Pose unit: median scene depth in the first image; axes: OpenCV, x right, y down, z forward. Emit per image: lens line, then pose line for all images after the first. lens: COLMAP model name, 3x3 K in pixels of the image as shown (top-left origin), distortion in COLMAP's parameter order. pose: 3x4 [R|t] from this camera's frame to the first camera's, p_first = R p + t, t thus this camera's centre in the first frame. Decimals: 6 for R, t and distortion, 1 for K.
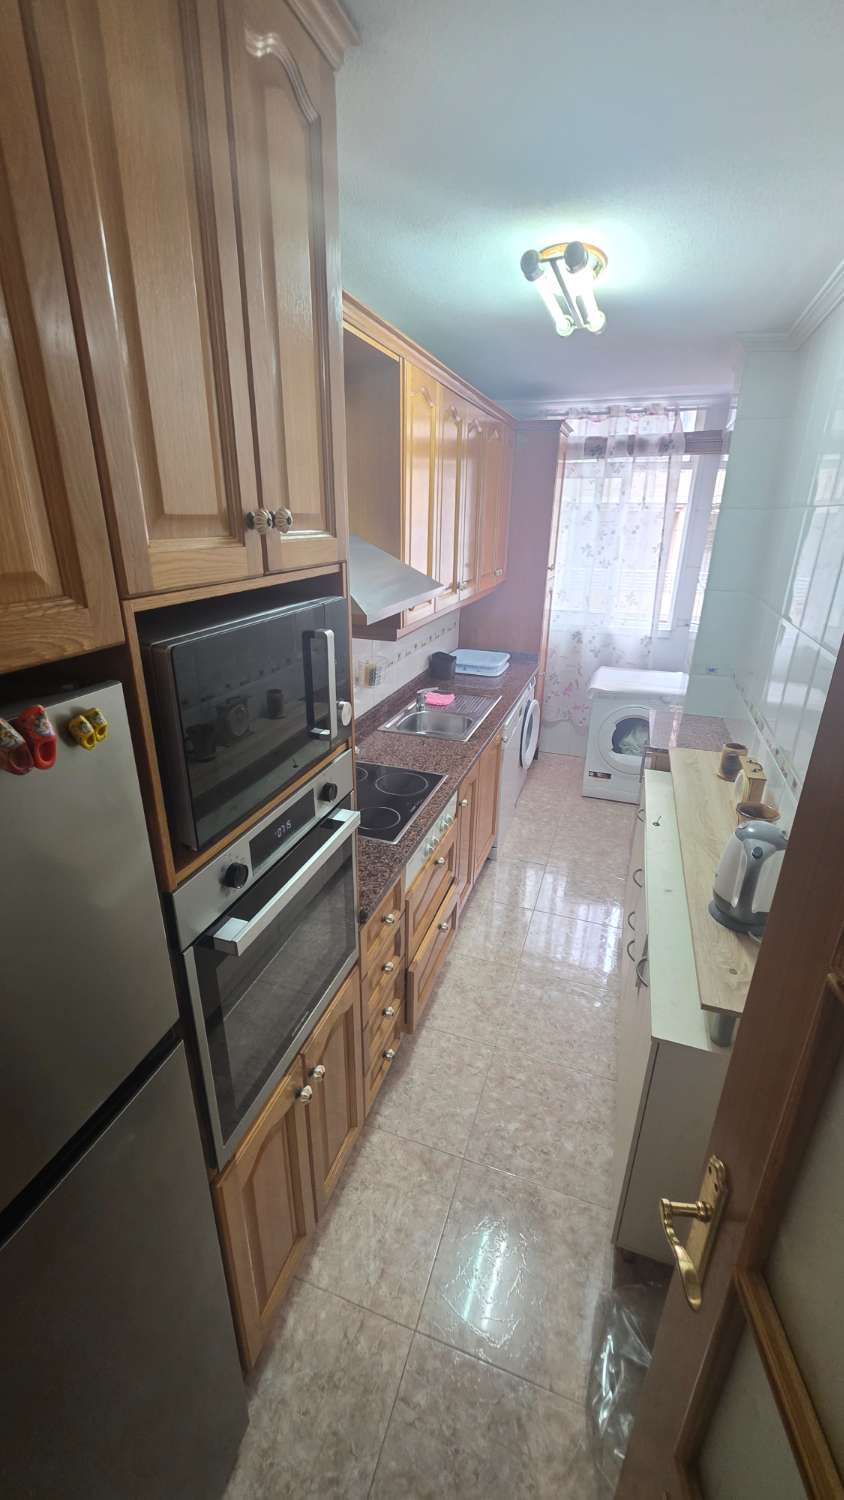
lens RADIAL K [[597.2, 0, 416.7], [0, 597.2, 753.2], [0, 0, 1]] dist [0.000474, -0.000208]
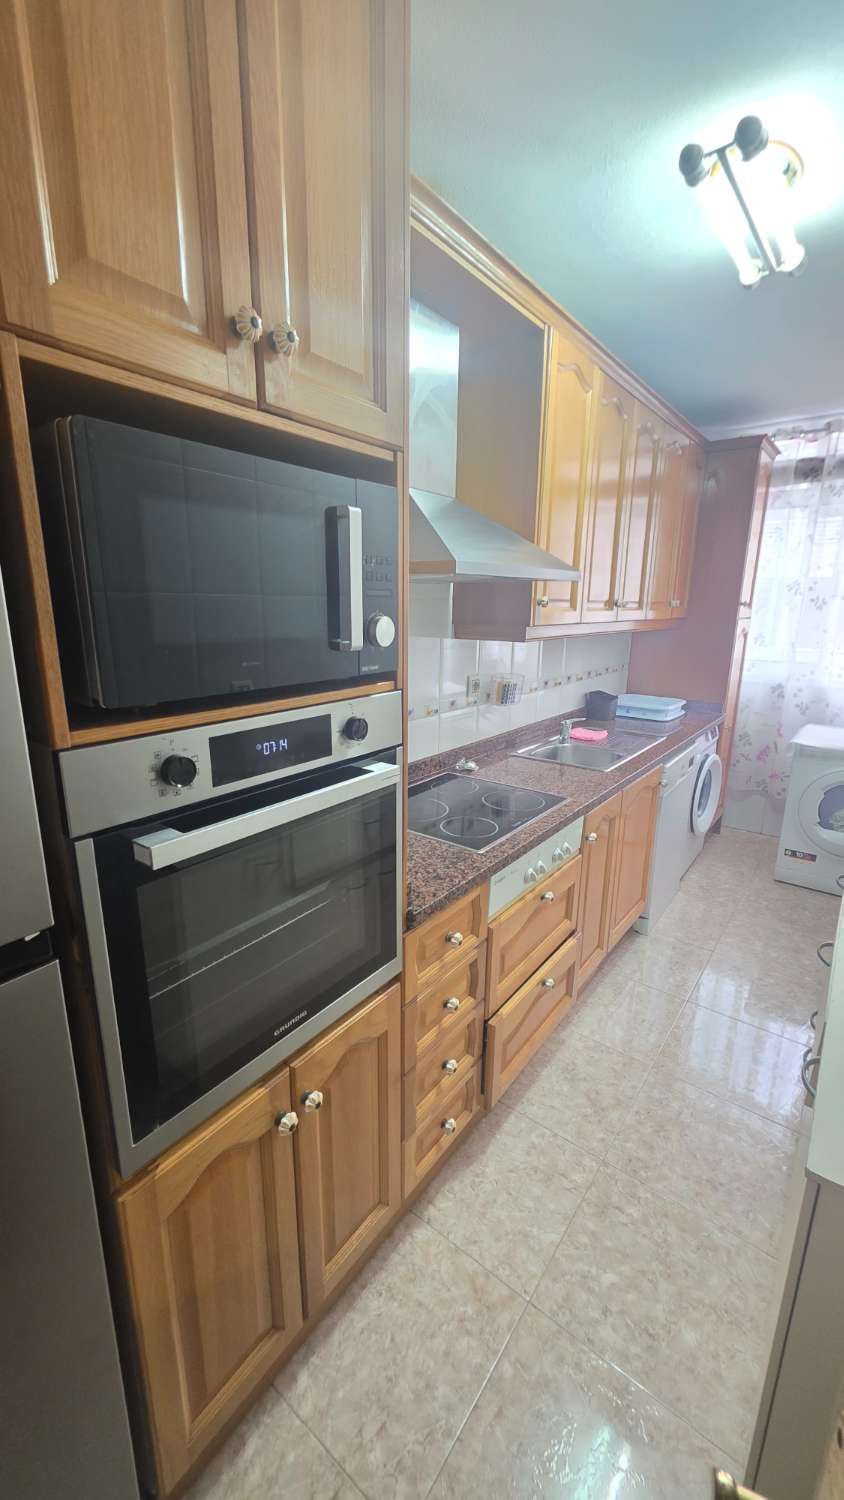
lens RADIAL K [[597.2, 0, 416.4], [0, 597.2, 755.1], [0, 0, 1]] dist [0.000474, -0.000208]
pose [[0.949937, 0.074563, -0.303415, 0.112528], [-0.114000, 0.986873, -0.114395, 0.116479], [0.290902, 0.143257, 0.945967, 0.170883]]
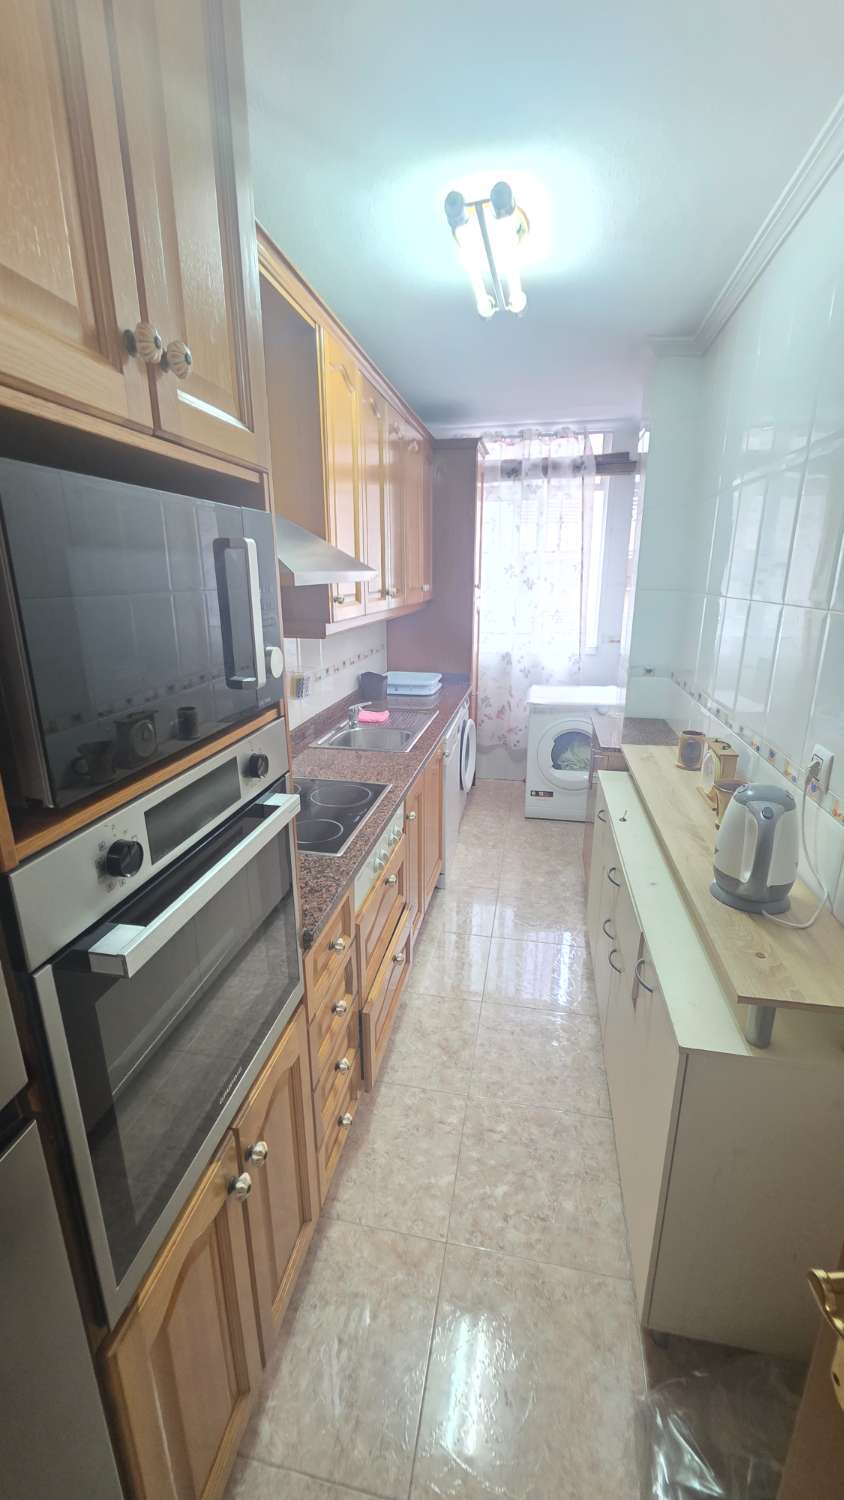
lens RADIAL K [[597.2, 0, 420.1], [0, 597.2, 750.4], [0, 0, 1]] dist [0.000474, -0.000208]
pose [[0.989819, -0.053755, 0.131794, -0.025585], [0.065558, 0.994056, -0.086917, 0.080323], [-0.126338, 0.094672, 0.987459, 0.135429]]
